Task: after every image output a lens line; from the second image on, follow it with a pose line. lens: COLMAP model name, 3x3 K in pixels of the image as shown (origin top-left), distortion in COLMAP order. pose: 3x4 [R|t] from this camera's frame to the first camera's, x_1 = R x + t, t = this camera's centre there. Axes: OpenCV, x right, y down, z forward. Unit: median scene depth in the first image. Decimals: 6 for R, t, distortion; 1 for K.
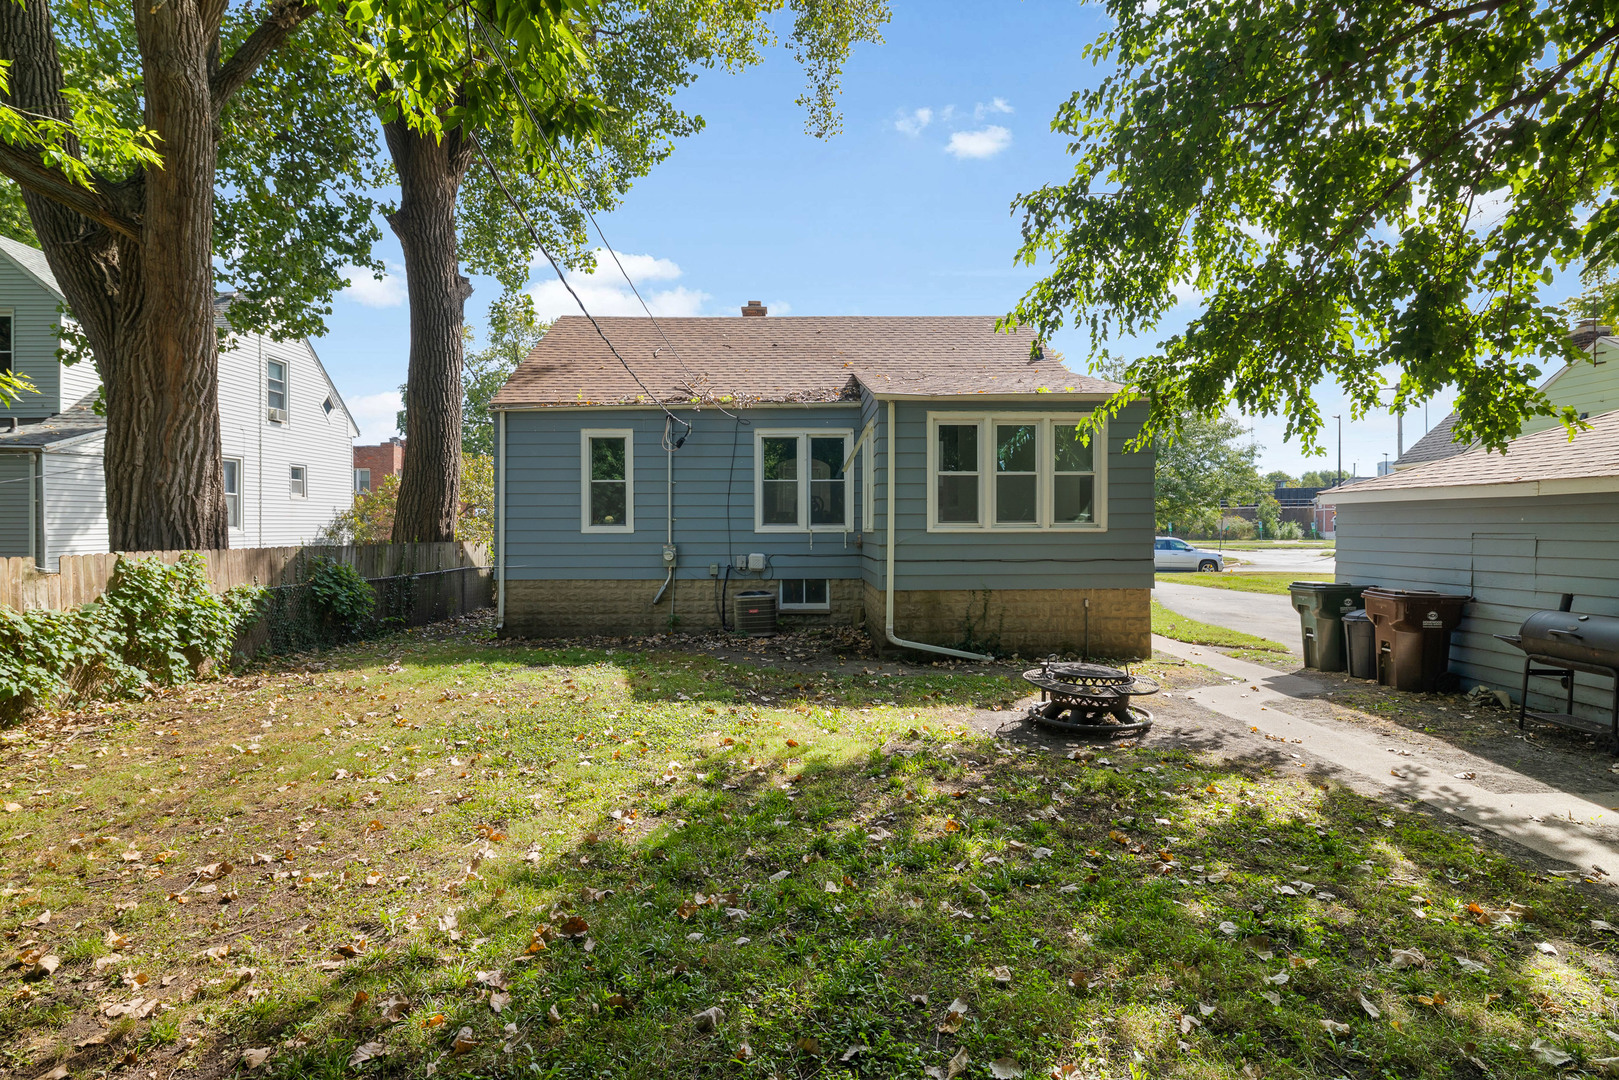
lens RADIAL K [[877.6, 0, 809.5], [0, 877.6, 540.0], [0, 0, 1]] dist [0.002450, 0.001383]
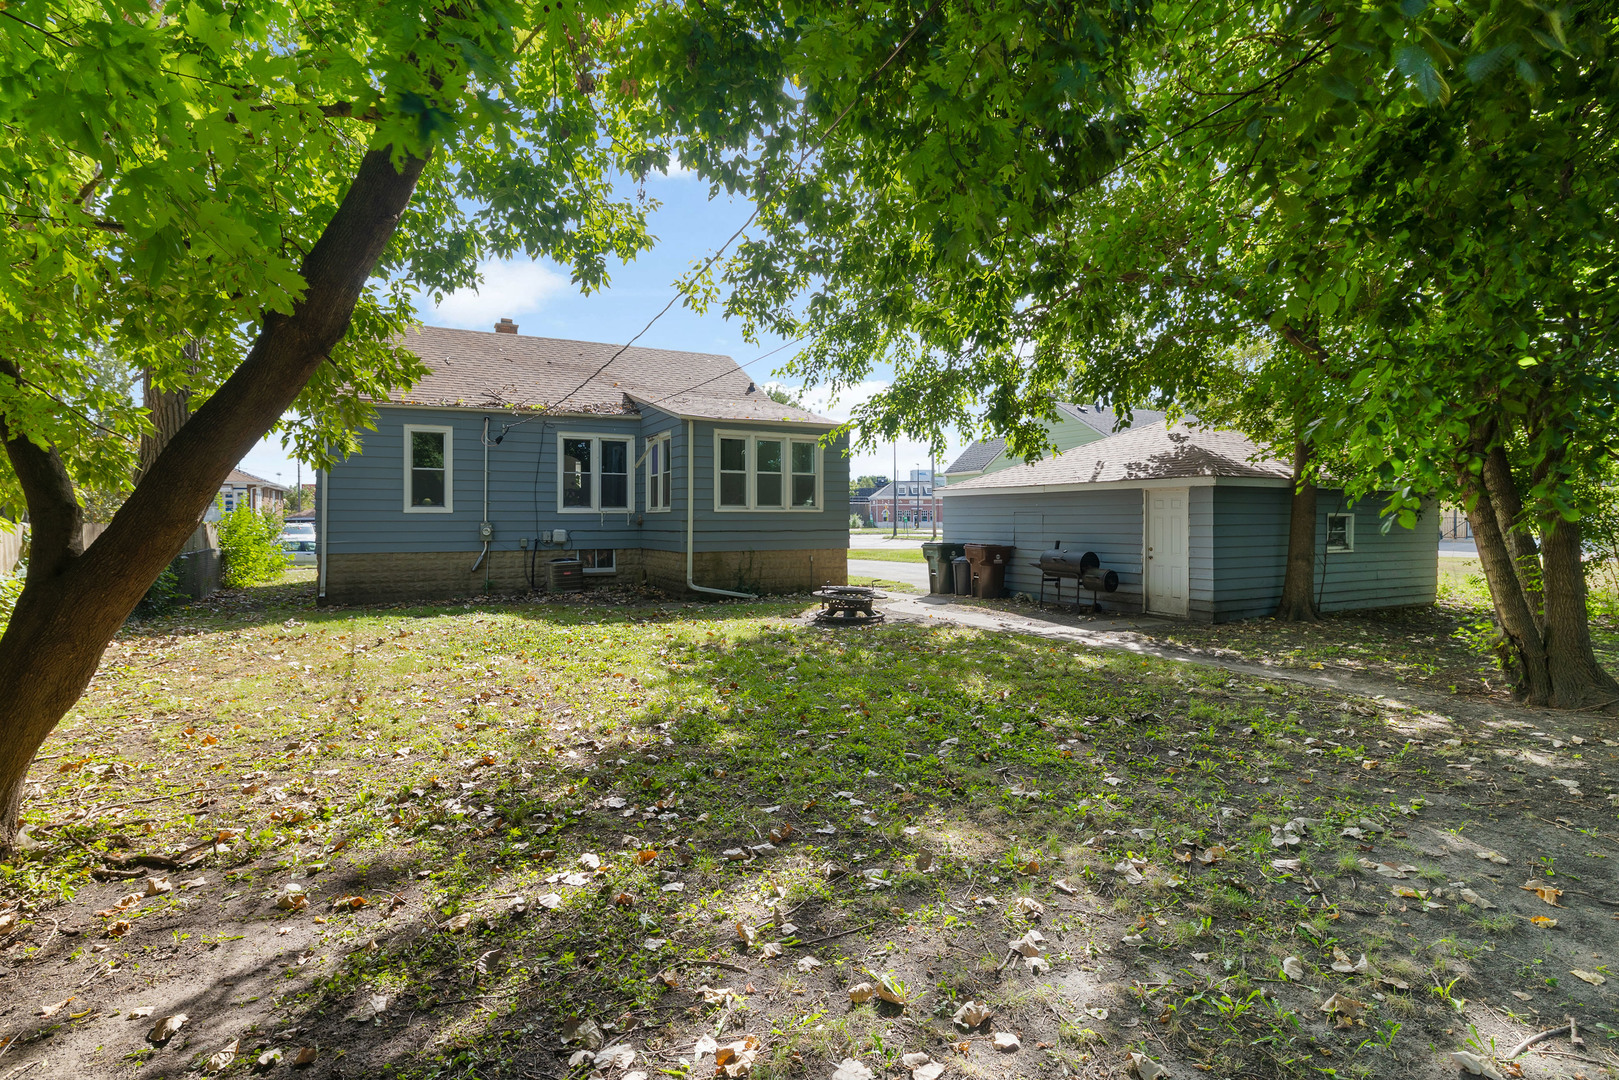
lens RADIAL K [[877.6, 0, 809.5], [0, 877.6, 540.0], [0, 0, 1]] dist [0.002450, 0.001383]
pose [[0.883707, -0.007685, 0.467978, -0.404553], [0.006048, 0.999969, 0.005001, 0.031591], [-0.468002, -0.001589, 0.883726, -0.355855]]
